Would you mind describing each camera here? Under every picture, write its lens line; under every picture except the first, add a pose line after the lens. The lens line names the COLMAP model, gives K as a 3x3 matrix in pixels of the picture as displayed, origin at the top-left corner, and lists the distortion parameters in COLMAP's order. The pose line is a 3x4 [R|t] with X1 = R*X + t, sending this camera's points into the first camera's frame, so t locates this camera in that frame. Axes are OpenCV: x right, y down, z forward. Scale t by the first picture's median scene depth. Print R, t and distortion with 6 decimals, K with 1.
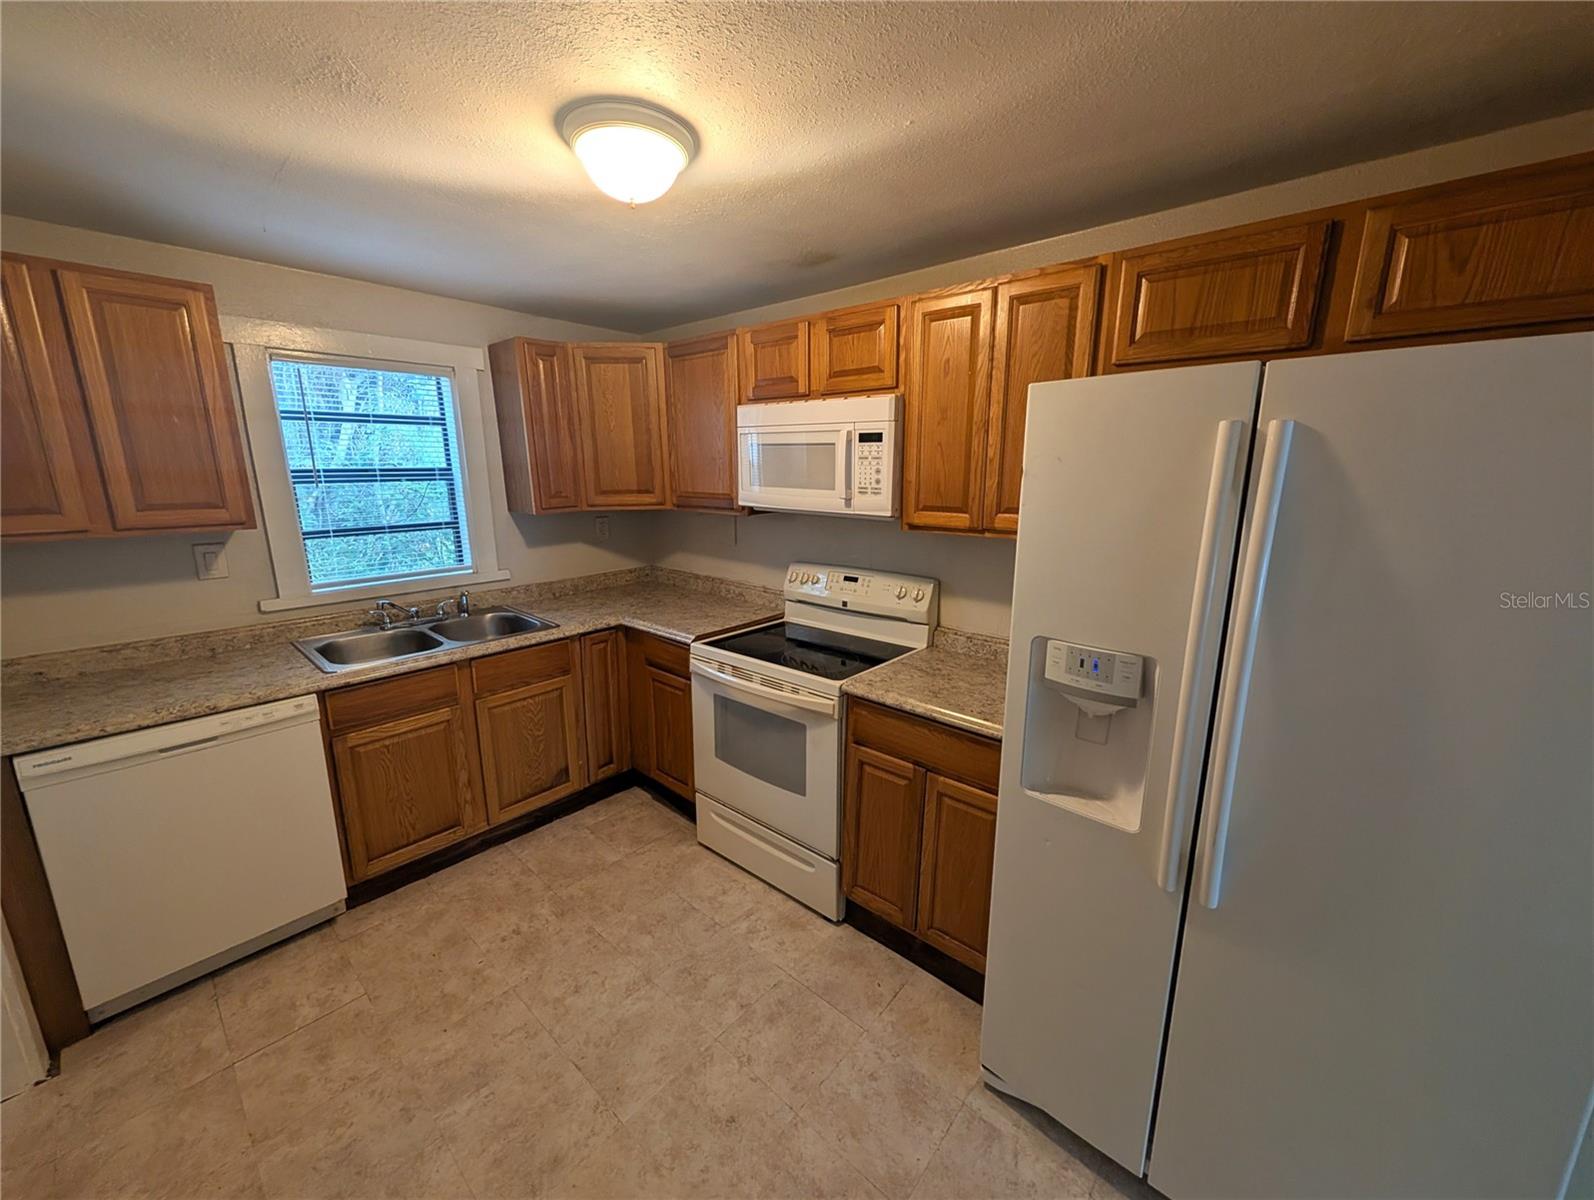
lens RADIAL K [[604.4, 0, 797.0], [0, 604.4, 600.0], [0, 0, 1]] dist [-0.000967, -0.000276]
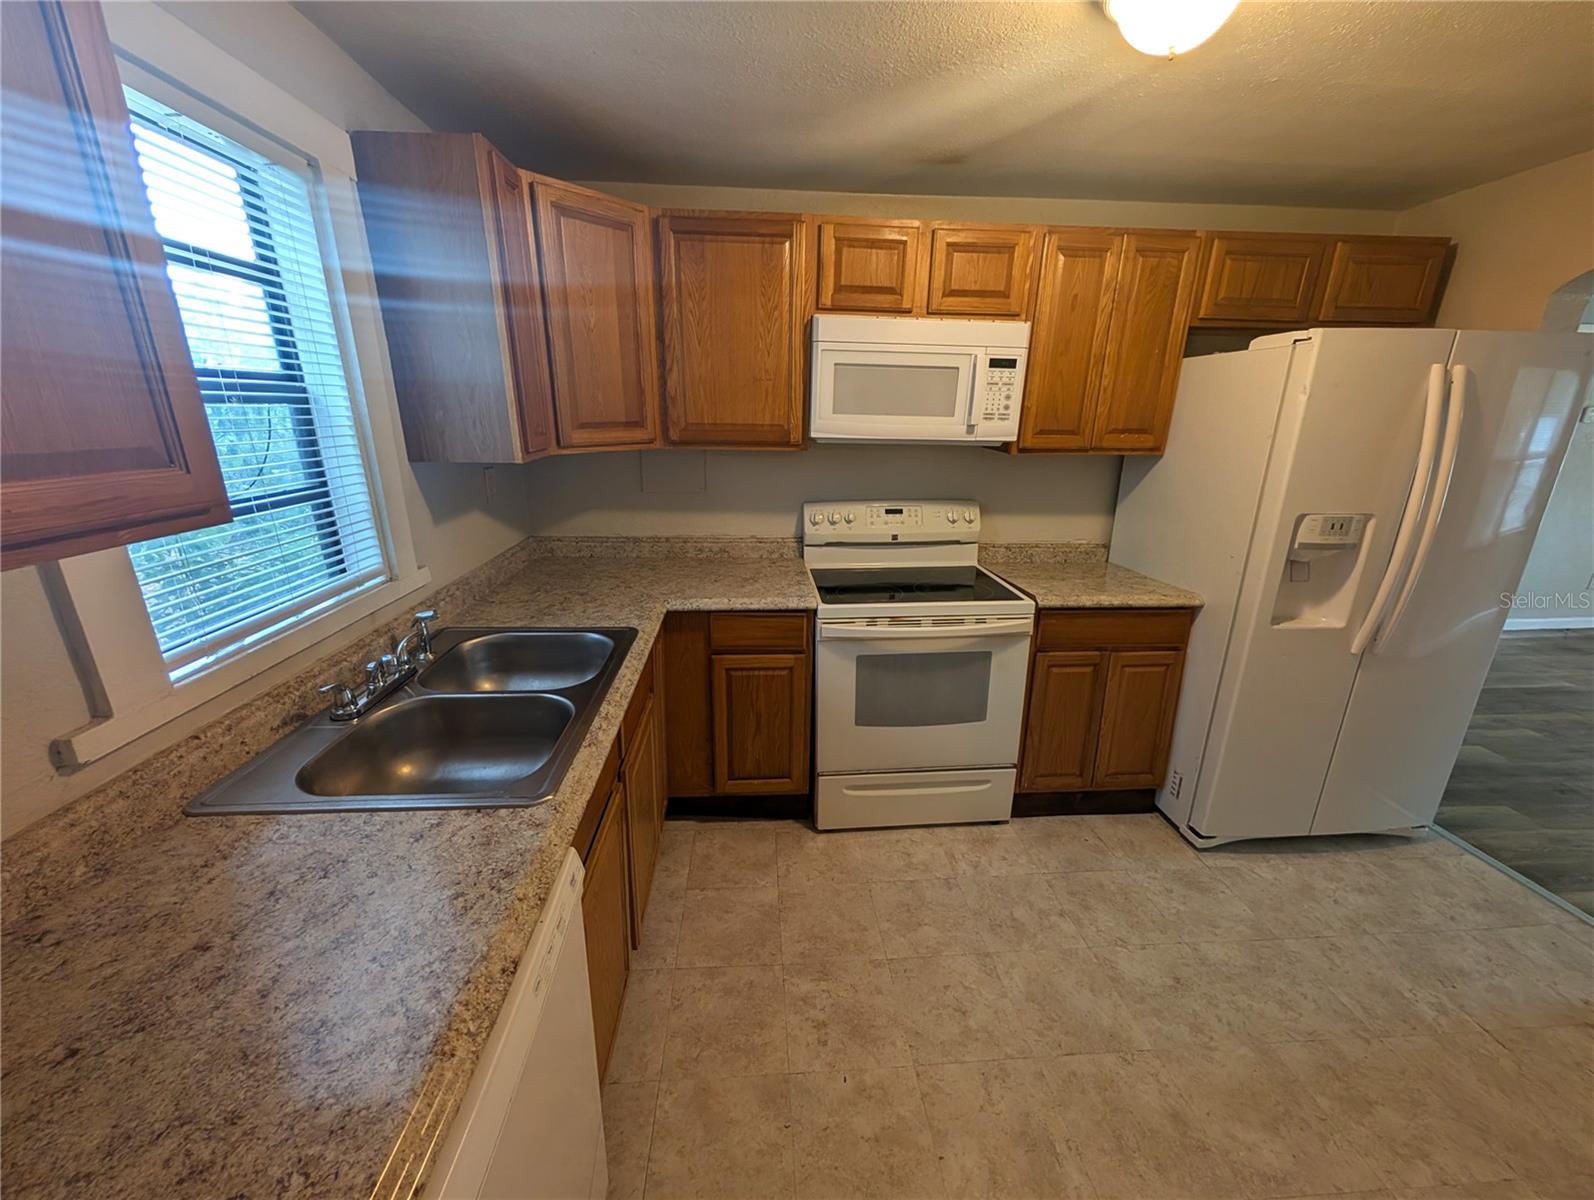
lens RADIAL K [[604.4, 0, 797.0], [0, 604.4, 600.0], [0, 0, 1]] dist [-0.000967, -0.000276]
pose [[0.705419, -0.204128, 0.678760, -0.872227], [0.143764, 0.978933, 0.144991, -0.071534], [-0.694057, -0.004698, 0.719904, 0.484322]]
